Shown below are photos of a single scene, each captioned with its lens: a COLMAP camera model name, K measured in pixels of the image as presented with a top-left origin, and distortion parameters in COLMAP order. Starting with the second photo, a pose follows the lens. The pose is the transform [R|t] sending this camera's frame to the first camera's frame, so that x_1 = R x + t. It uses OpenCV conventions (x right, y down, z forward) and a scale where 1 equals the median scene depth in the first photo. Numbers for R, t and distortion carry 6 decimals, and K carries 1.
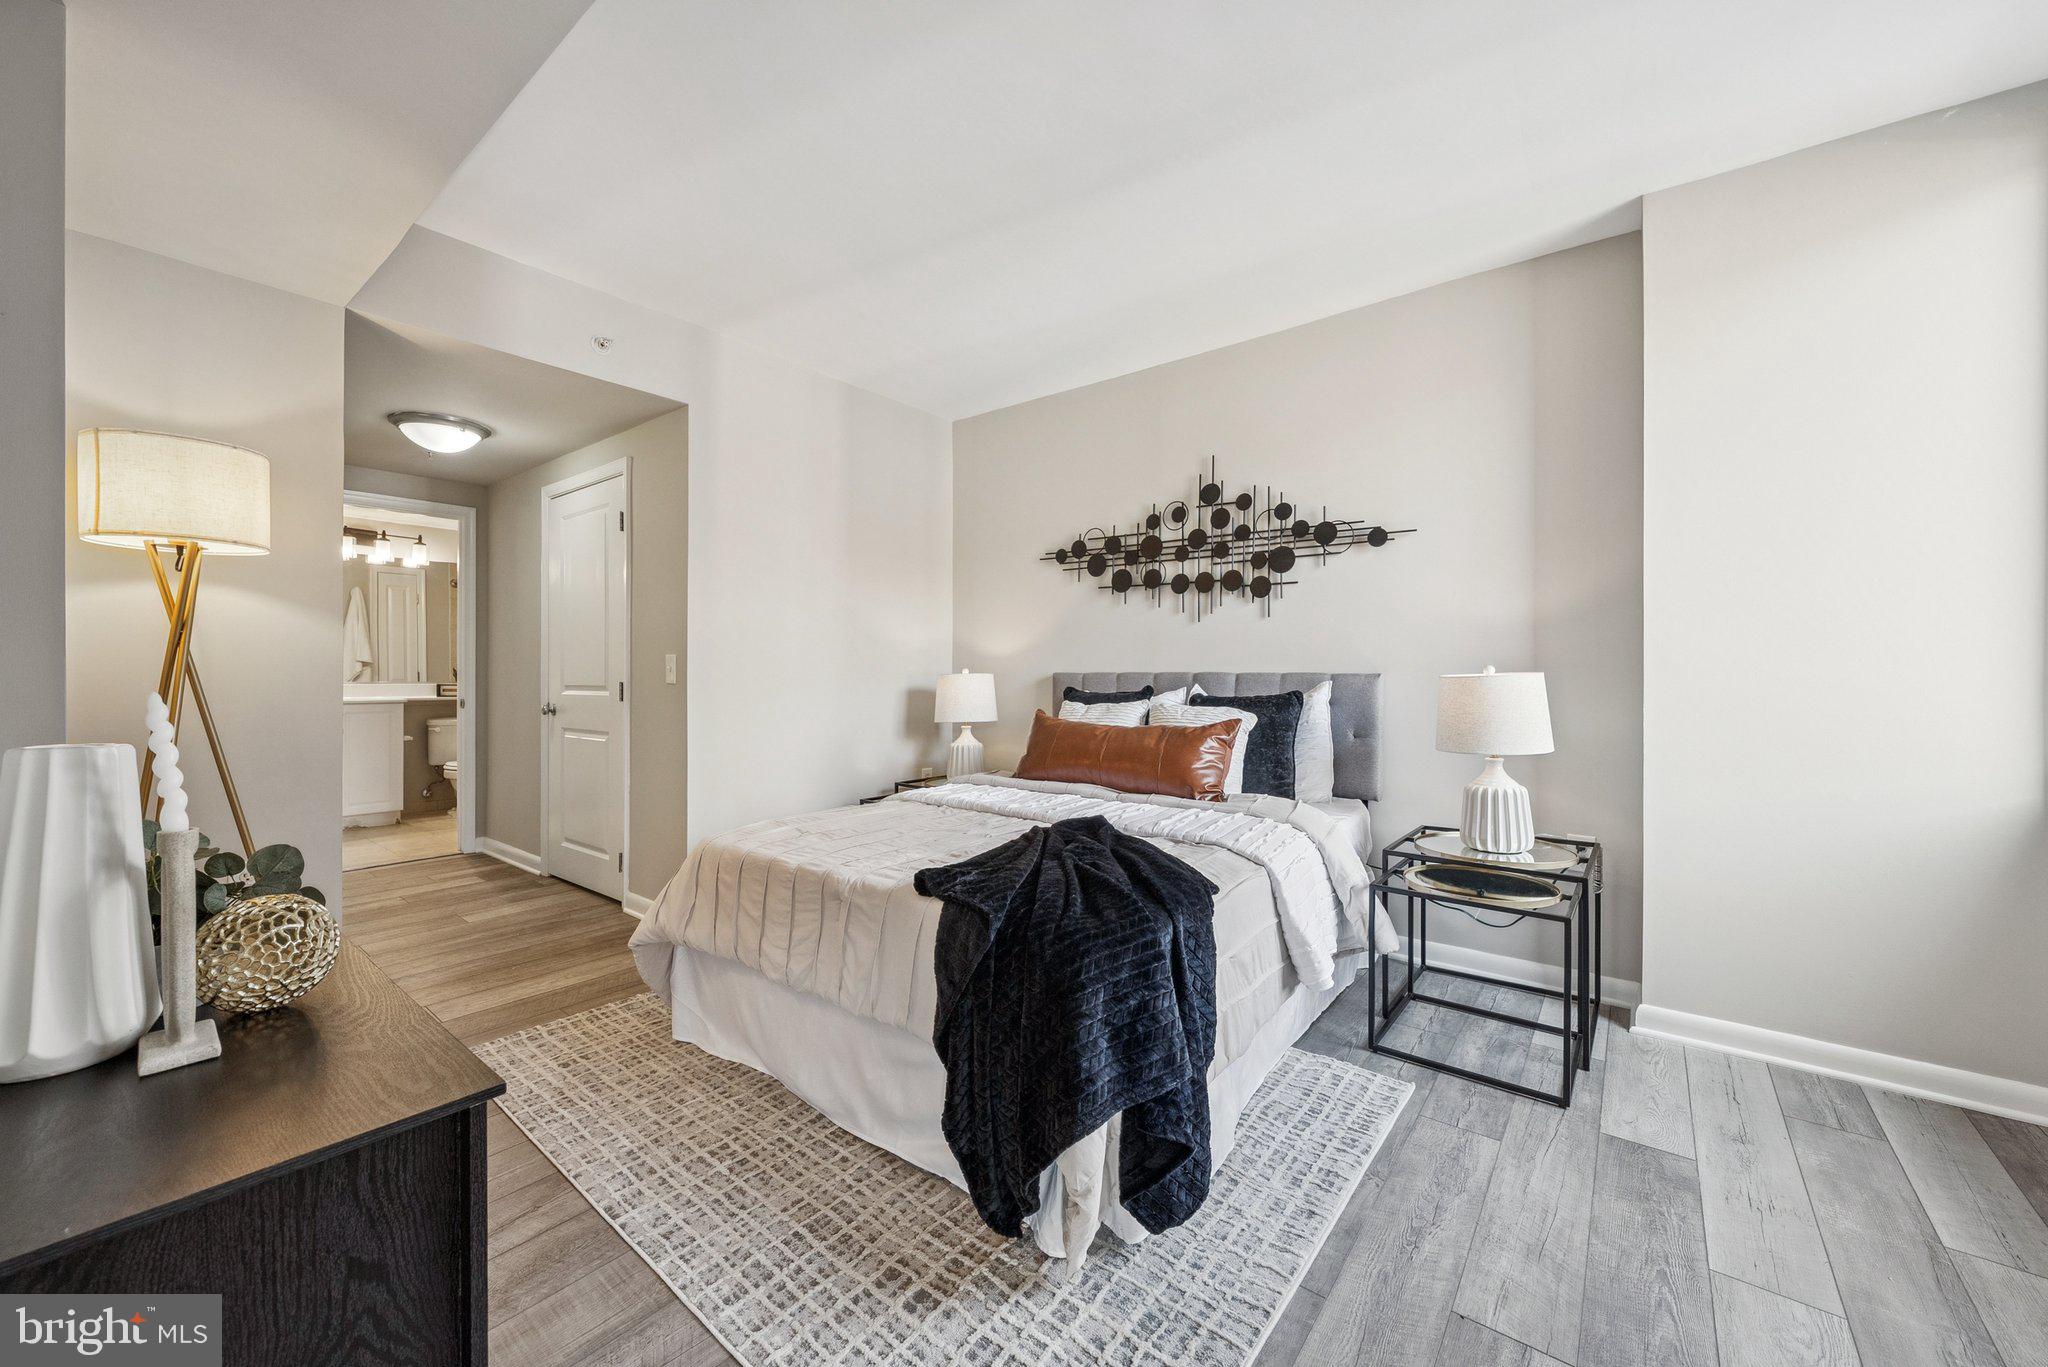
lens RADIAL K [[779.0, 0, 1006.4], [0, 779.0, 672.9], [0, 0, 1]] dist [0.009213, -0.000176]
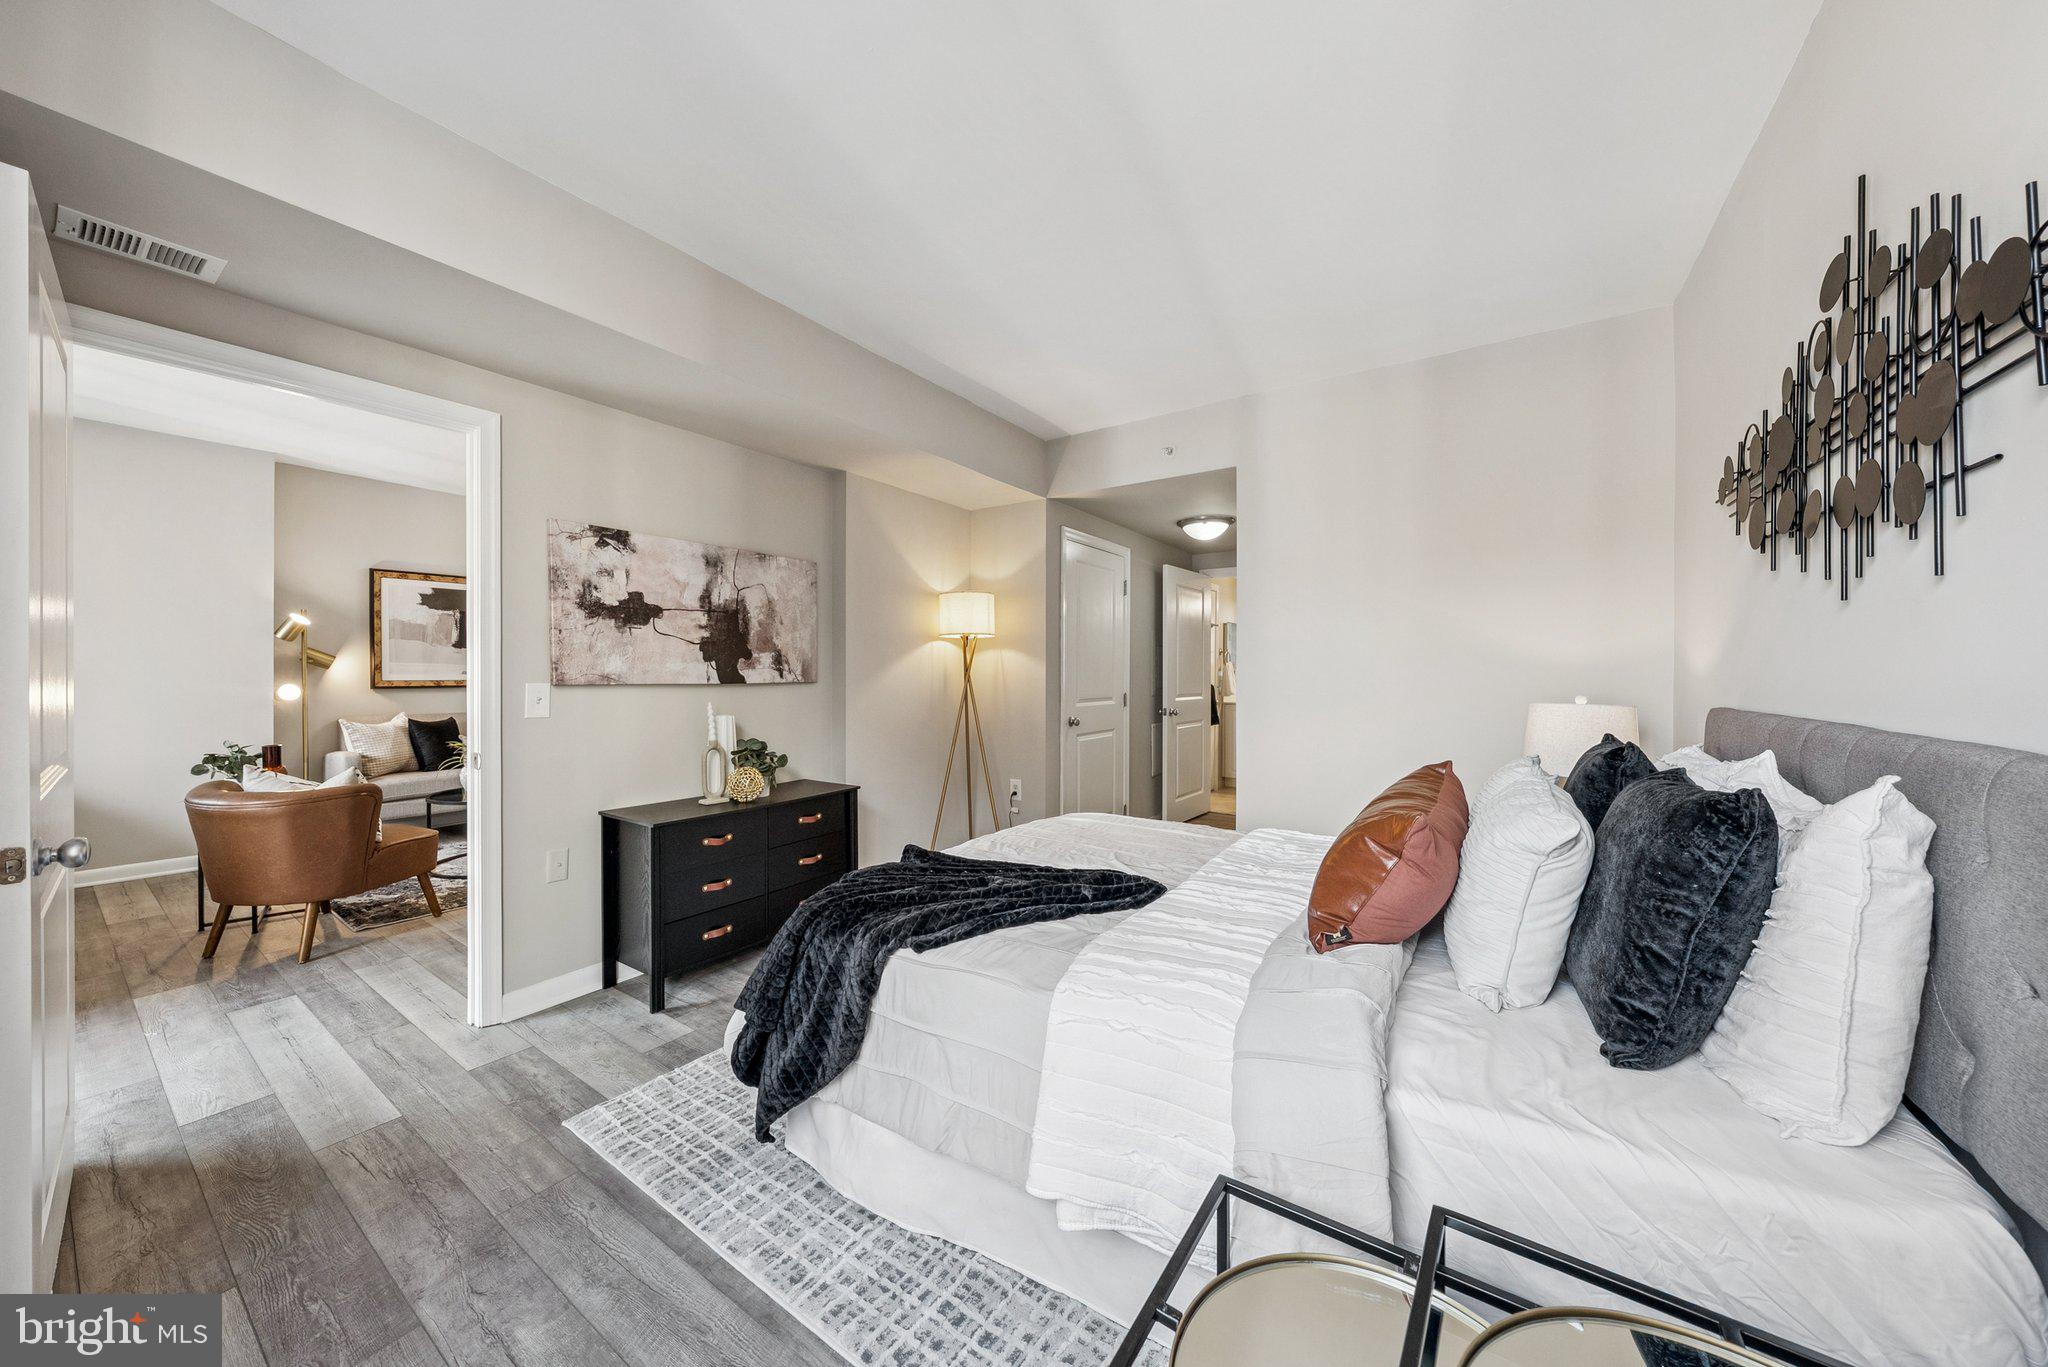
lens RADIAL K [[696.7, 0, 1011.8], [0, 696.7, 675.9], [0, 0, 1]] dist [0.002300, -0.000389]
pose [[0.078792, -0.000166, -0.996891, 0.311595], [0.003318, 0.999994, 0.000095, -0.012028], [0.996886, -0.003315, 0.078792, 0.296520]]
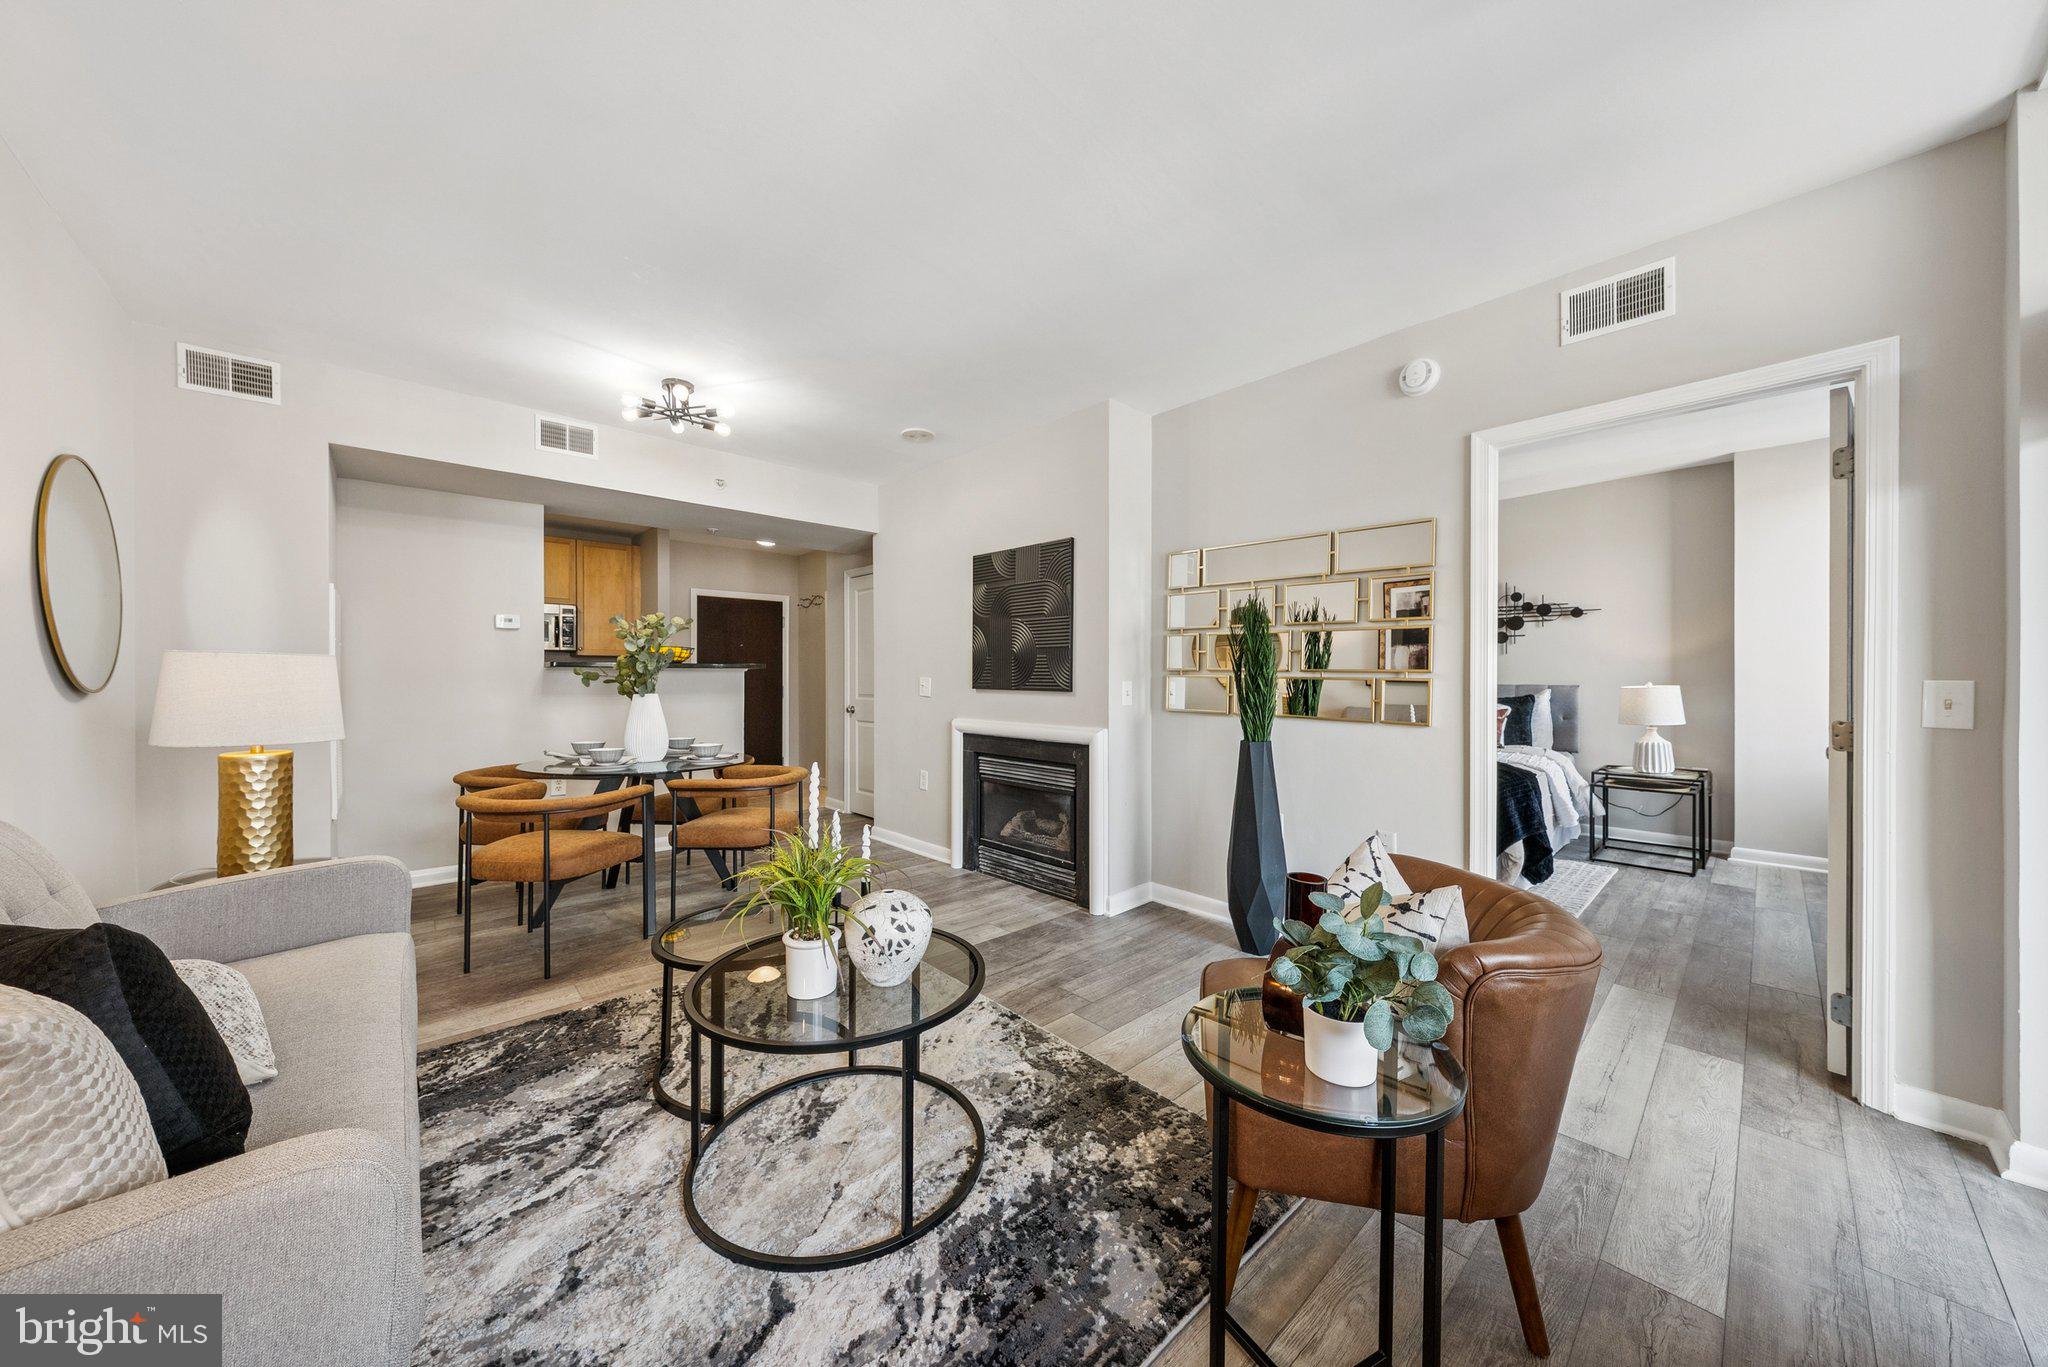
lens RADIAL K [[696.7, 0, 1003.5], [0, 696.7, 678.4], [0, 0, 1]] dist [0.002300, -0.000389]
pose [[0.989418, -0.005592, -0.144982, -0.602821], [0.005704, 0.999984, 0.000357, -0.021642], [0.144978, -0.001180, 0.989434, -0.803406]]
